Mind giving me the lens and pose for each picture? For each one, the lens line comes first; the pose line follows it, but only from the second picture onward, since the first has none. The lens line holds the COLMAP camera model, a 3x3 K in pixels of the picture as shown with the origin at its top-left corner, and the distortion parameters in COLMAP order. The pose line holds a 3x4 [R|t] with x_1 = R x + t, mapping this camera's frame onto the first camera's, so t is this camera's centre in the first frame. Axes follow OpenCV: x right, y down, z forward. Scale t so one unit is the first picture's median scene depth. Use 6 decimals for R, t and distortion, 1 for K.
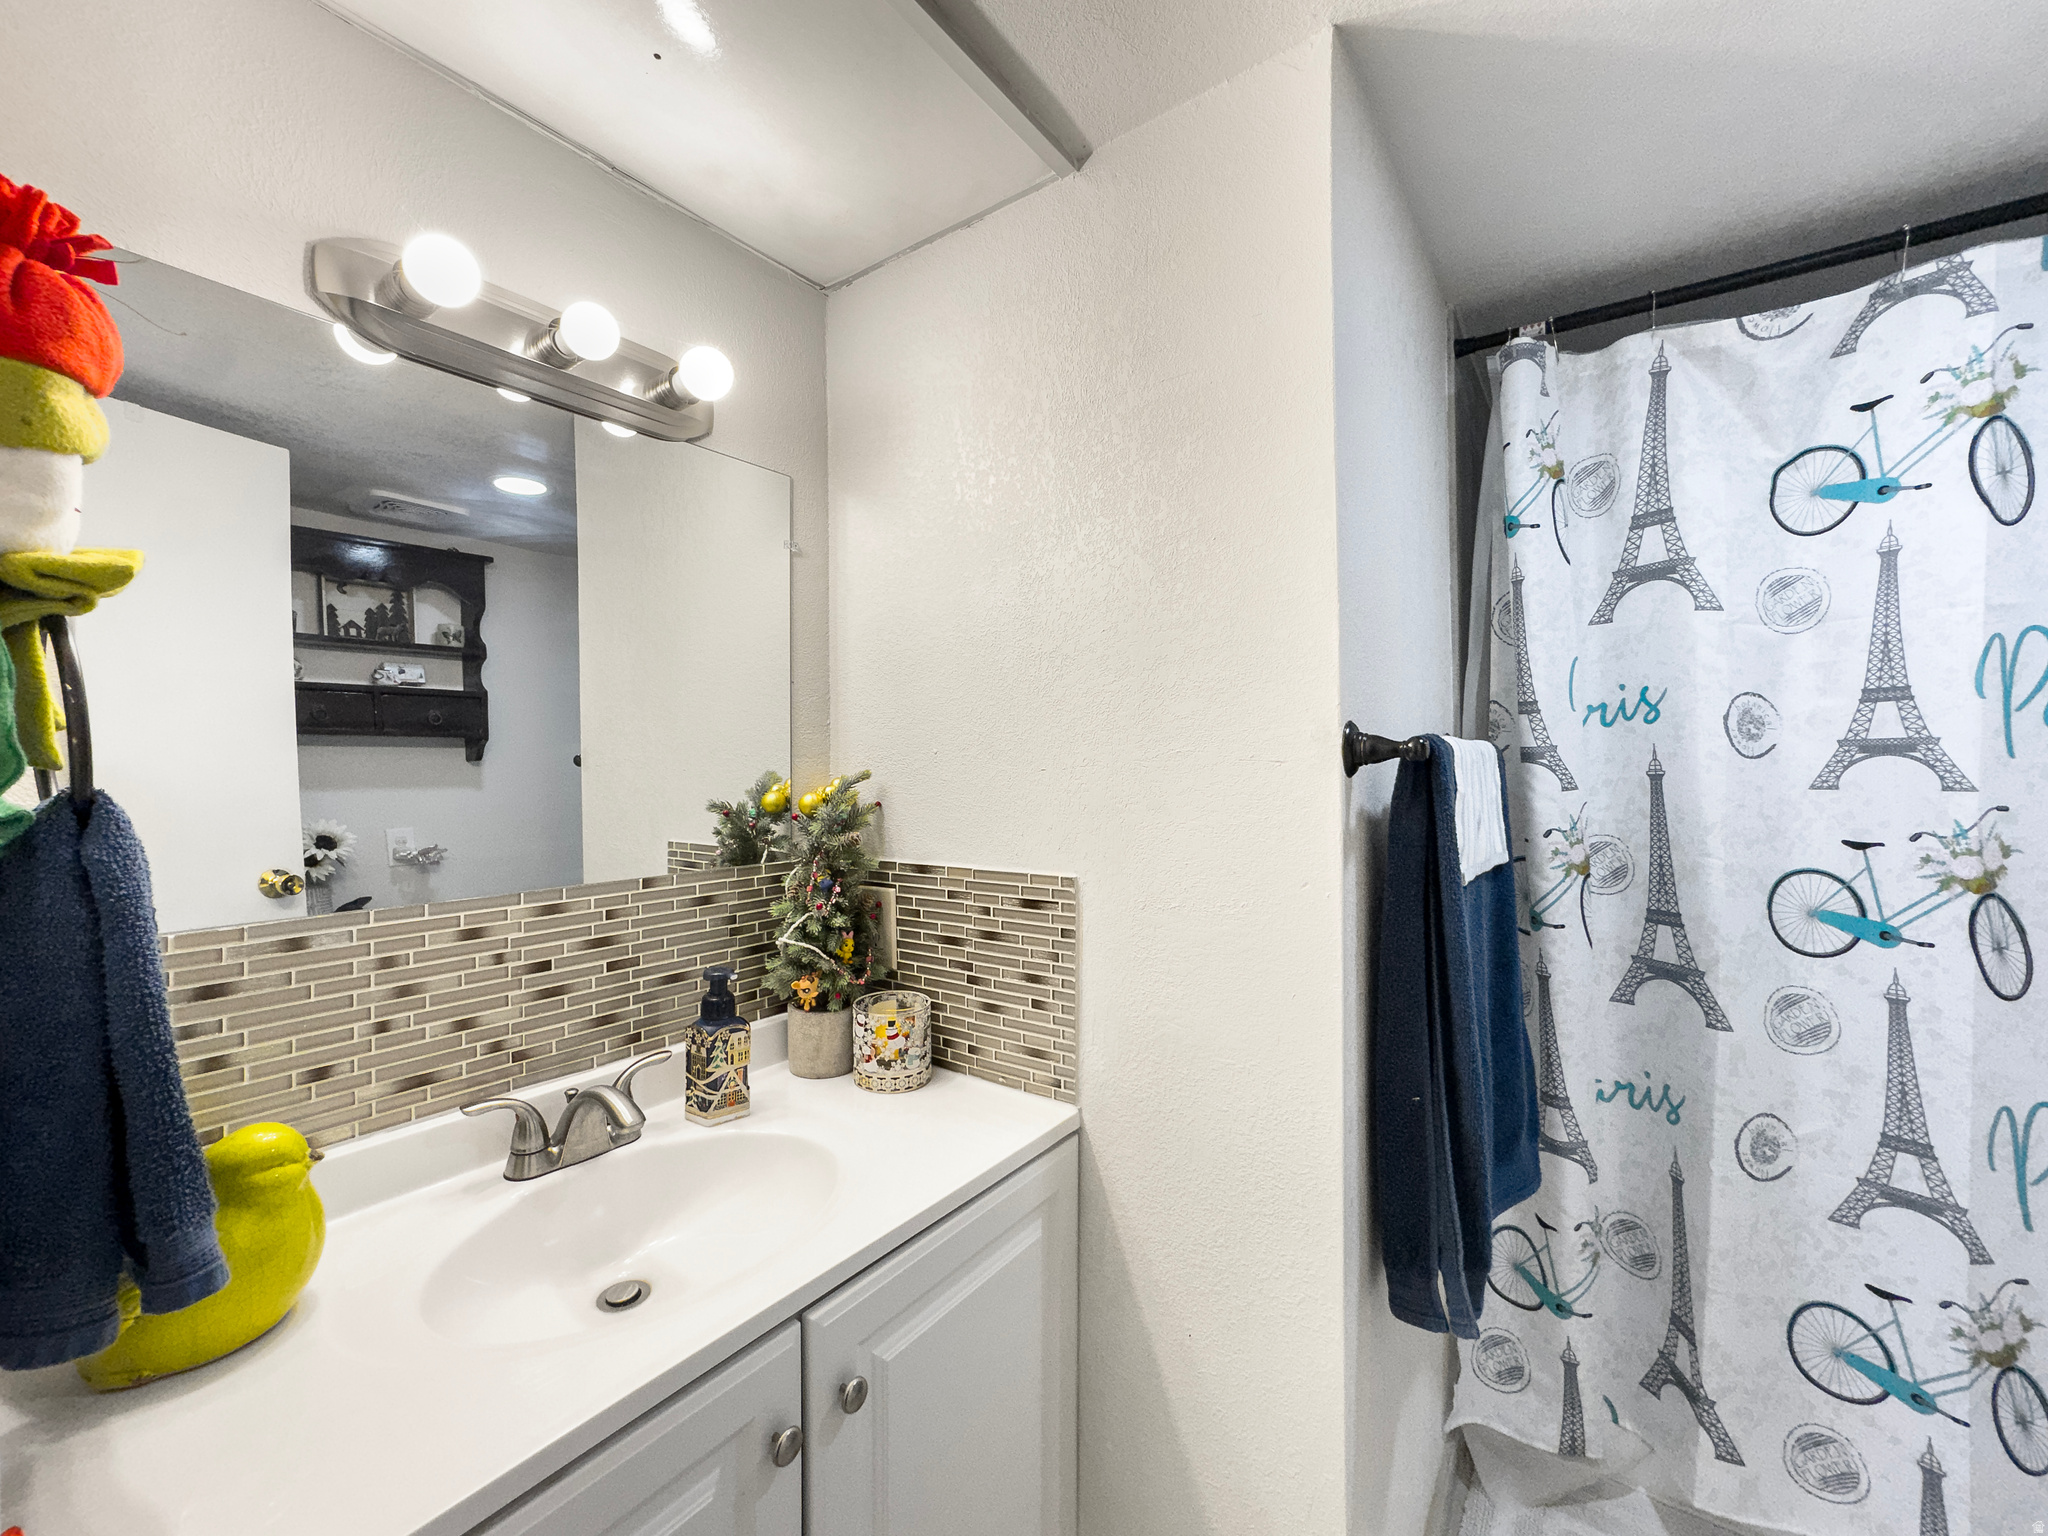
lens RADIAL K [[832.7, 0, 1020.6], [0, 832.7, 772.2], [0, 0, 1]] dist [-0.032833, 0.015698]
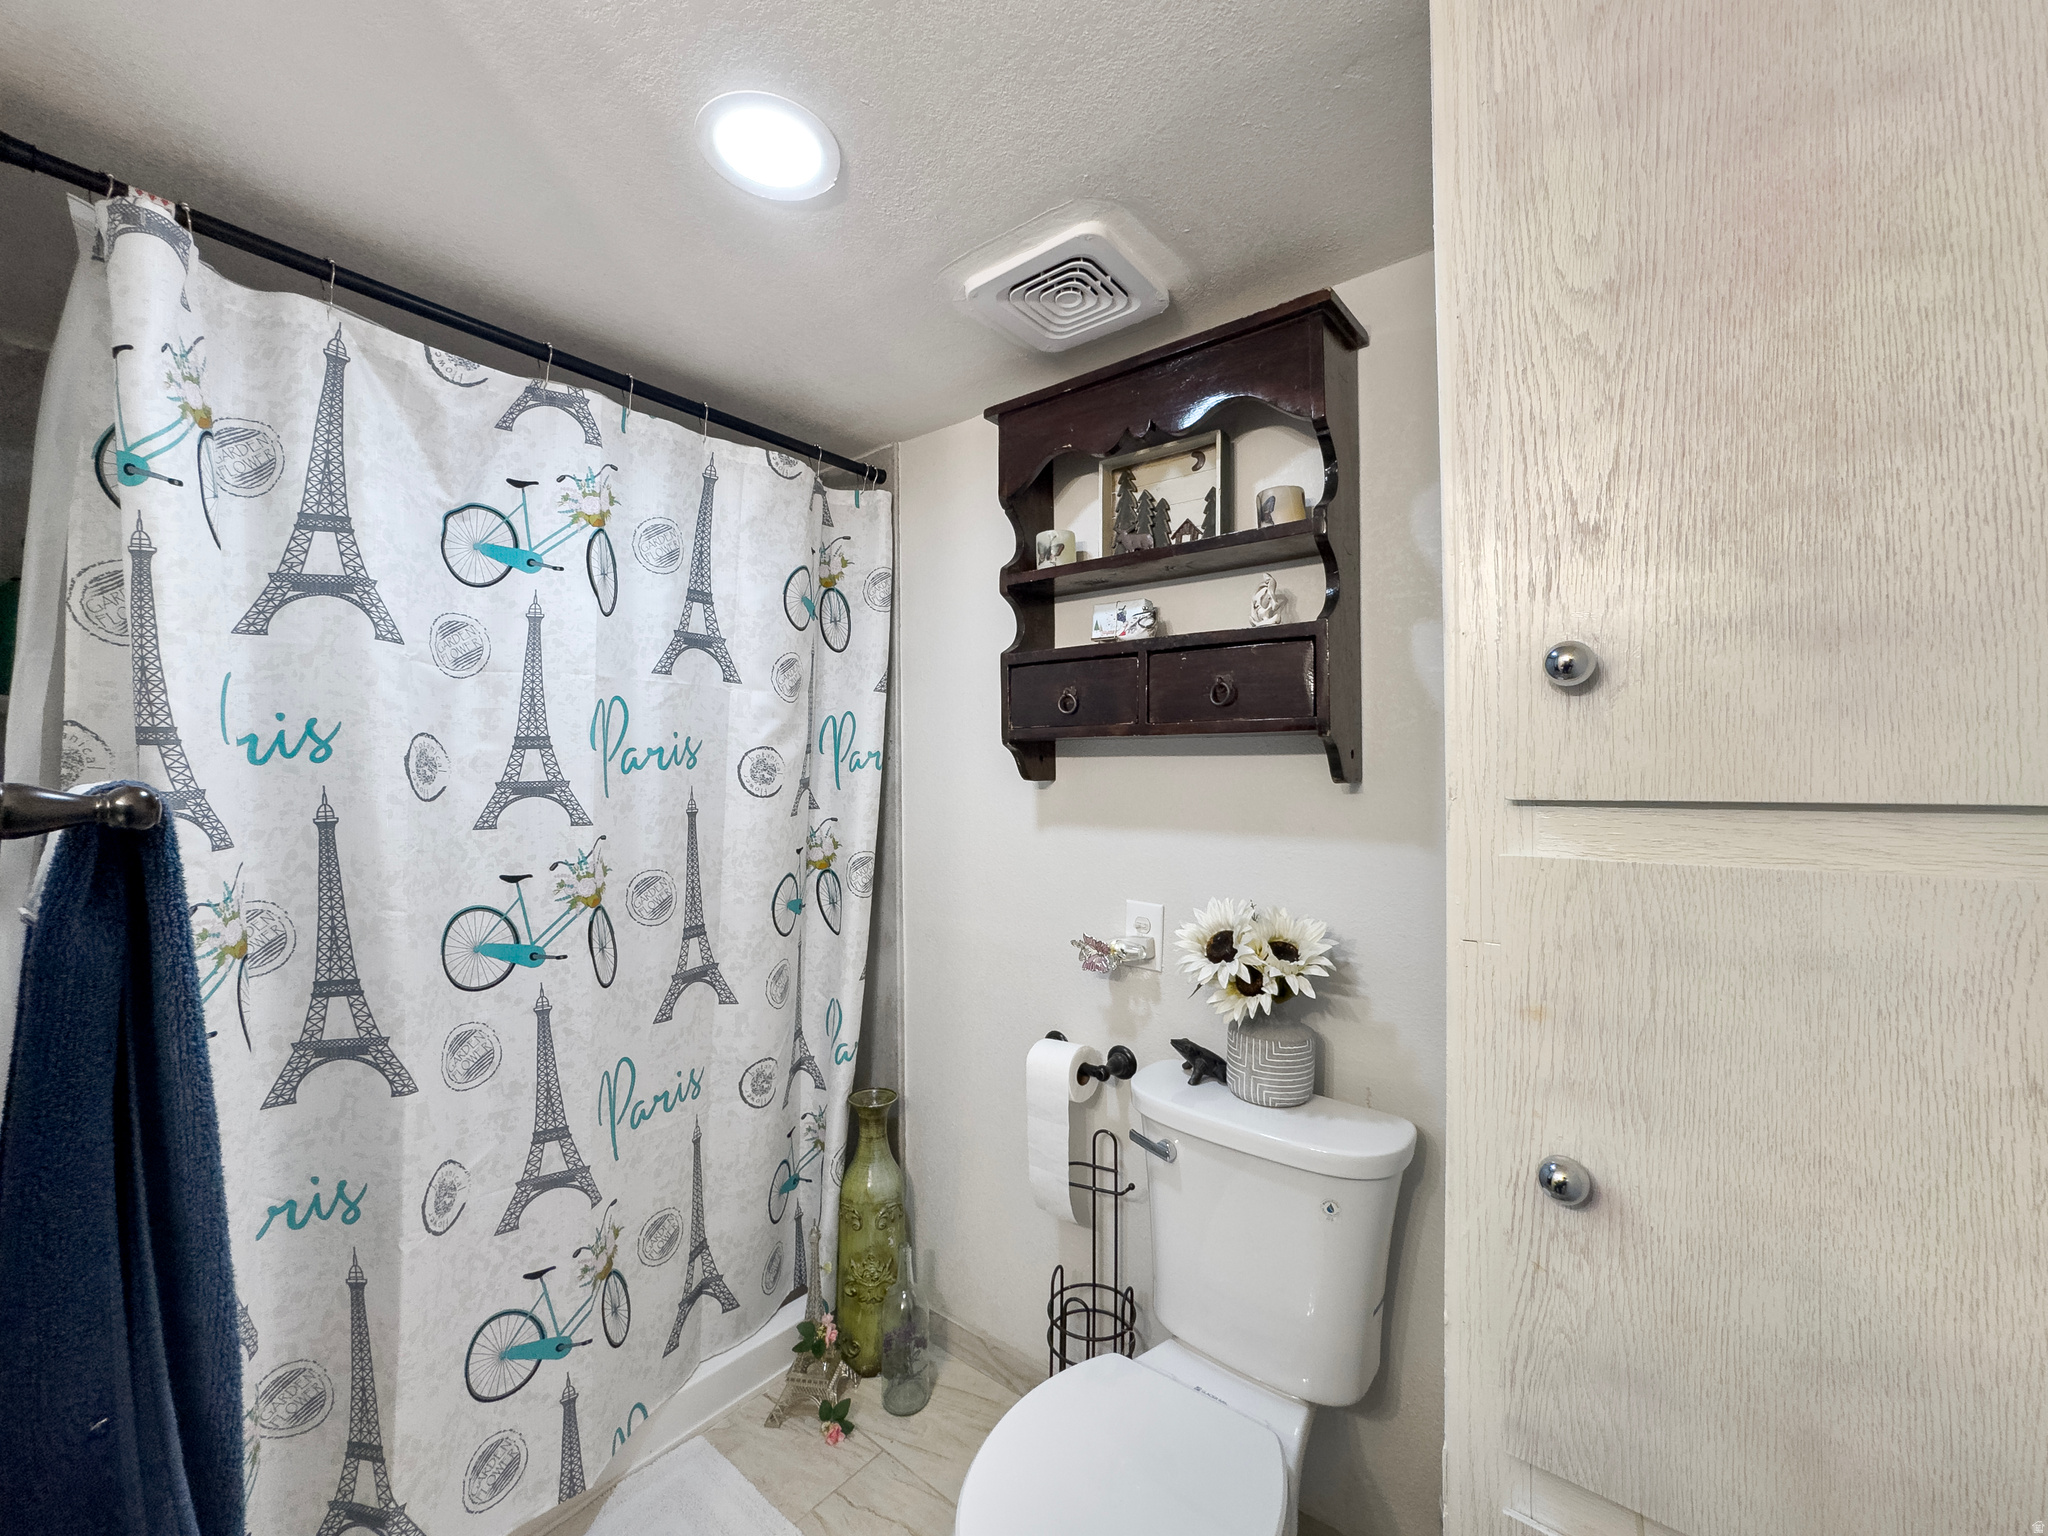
lens RADIAL K [[832.7, 0, 1020.6], [0, 832.7, 772.2], [0, 0, 1]] dist [-0.032833, 0.015698]
pose [[0.058122, 0.010861, 0.998250, -0.037023], [0.028076, 0.999528, -0.012510, -0.019361], [-0.997915, 0.028754, 0.057790, 0.243160]]
